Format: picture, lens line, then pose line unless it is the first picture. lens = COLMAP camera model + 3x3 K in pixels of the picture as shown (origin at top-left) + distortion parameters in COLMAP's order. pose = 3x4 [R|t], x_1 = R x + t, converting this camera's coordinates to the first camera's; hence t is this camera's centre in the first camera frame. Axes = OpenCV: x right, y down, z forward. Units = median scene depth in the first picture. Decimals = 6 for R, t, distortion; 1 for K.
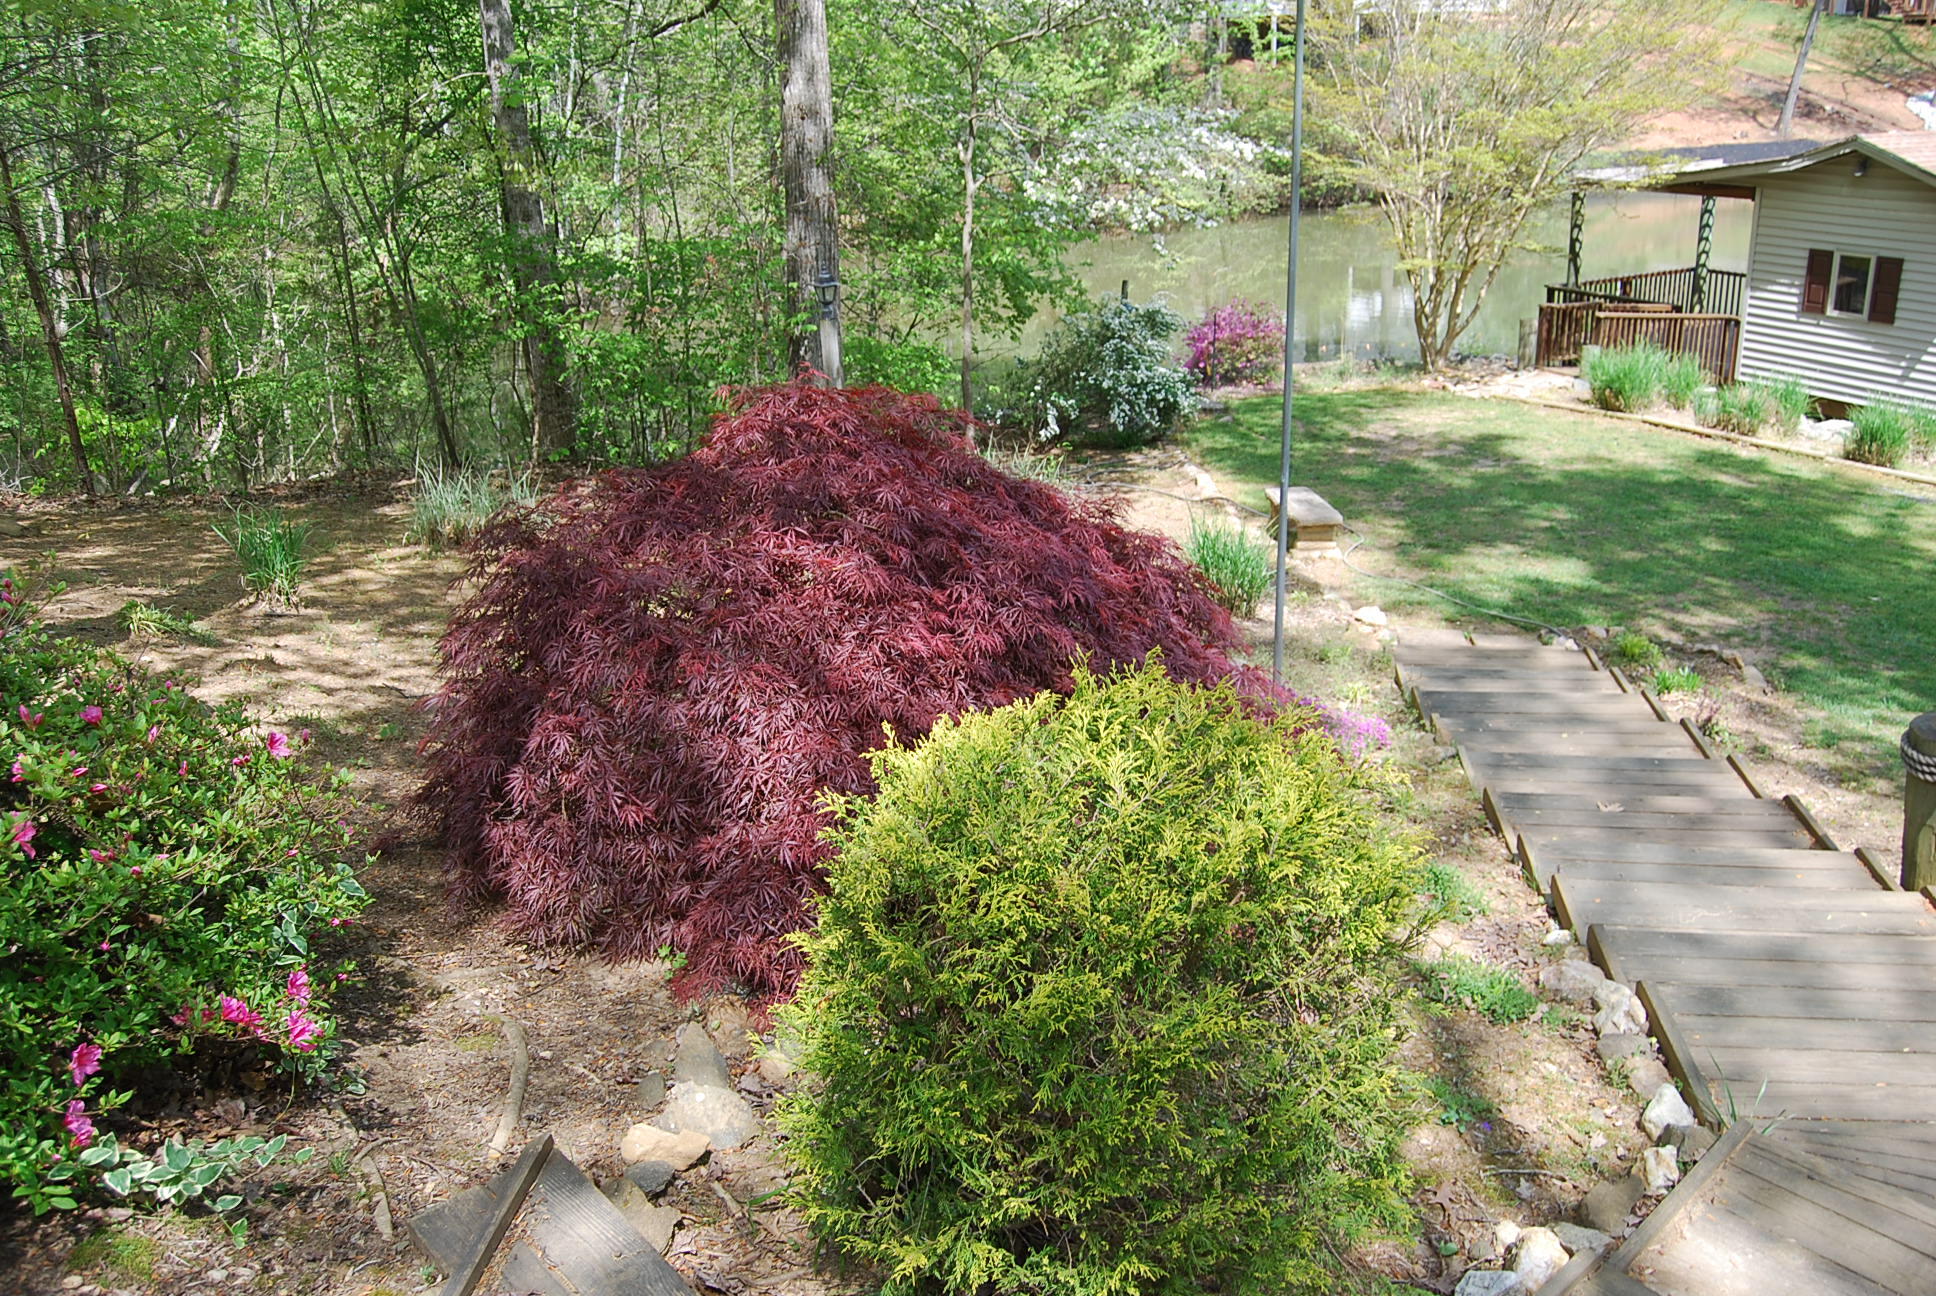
lens RADIAL K [[1518.8, 0, 973.6], [0, 1518.8, 644.3], [0, 0, 1]] dist [-0.099357, 0.038950]
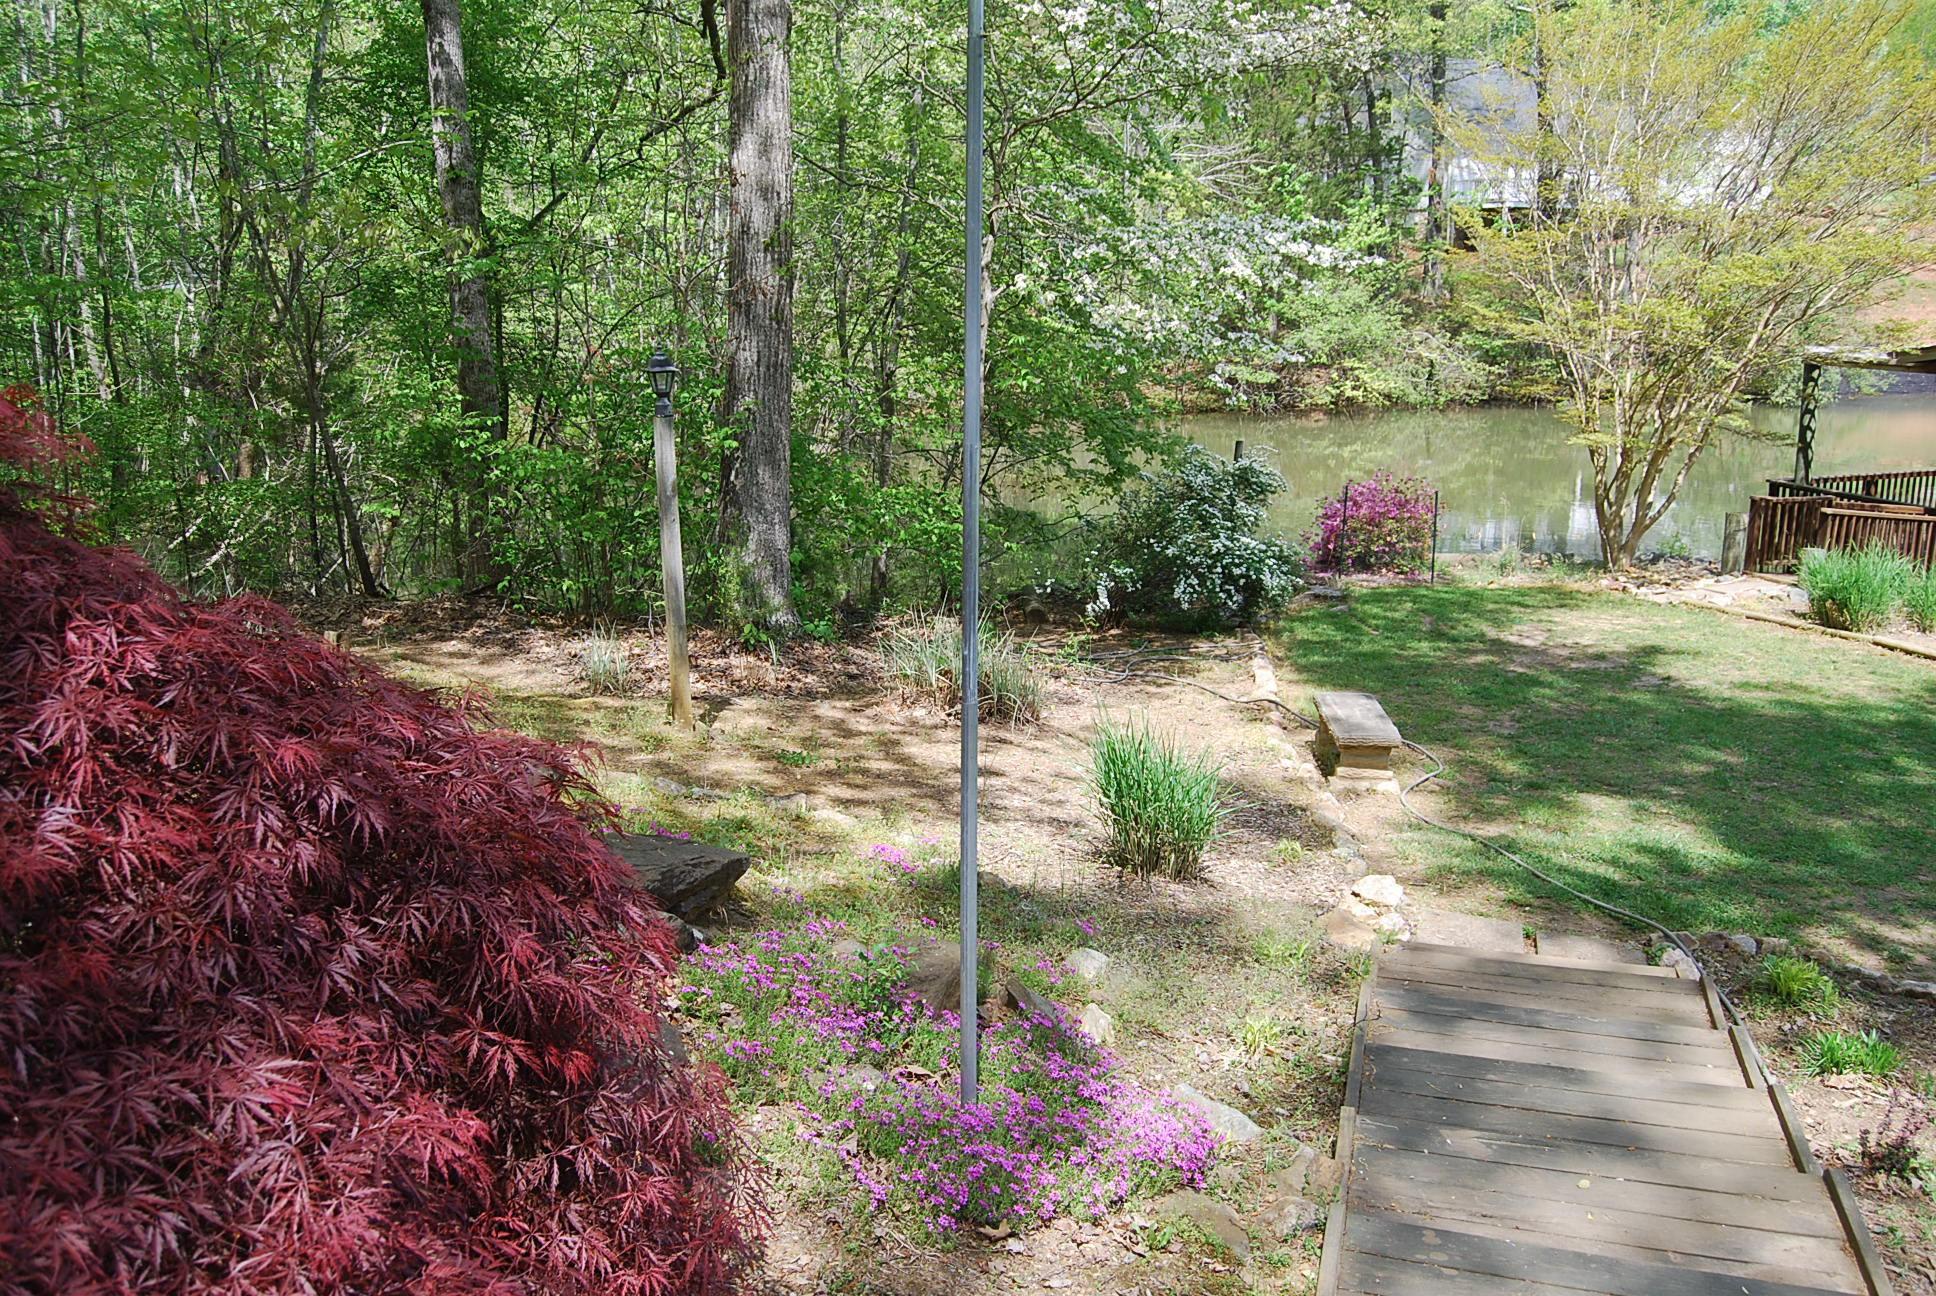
lens RADIAL K [[1518.8, 0, 973.6], [0, 1518.8, 644.3], [0, 0, 1]] dist [-0.099357, 0.038950]
pose [[0.986025, 0.071829, -0.150315, 0.095526], [-0.089629, 0.989290, -0.115205, -0.017455], [0.140430, 0.127068, 0.981903, 0.169193]]
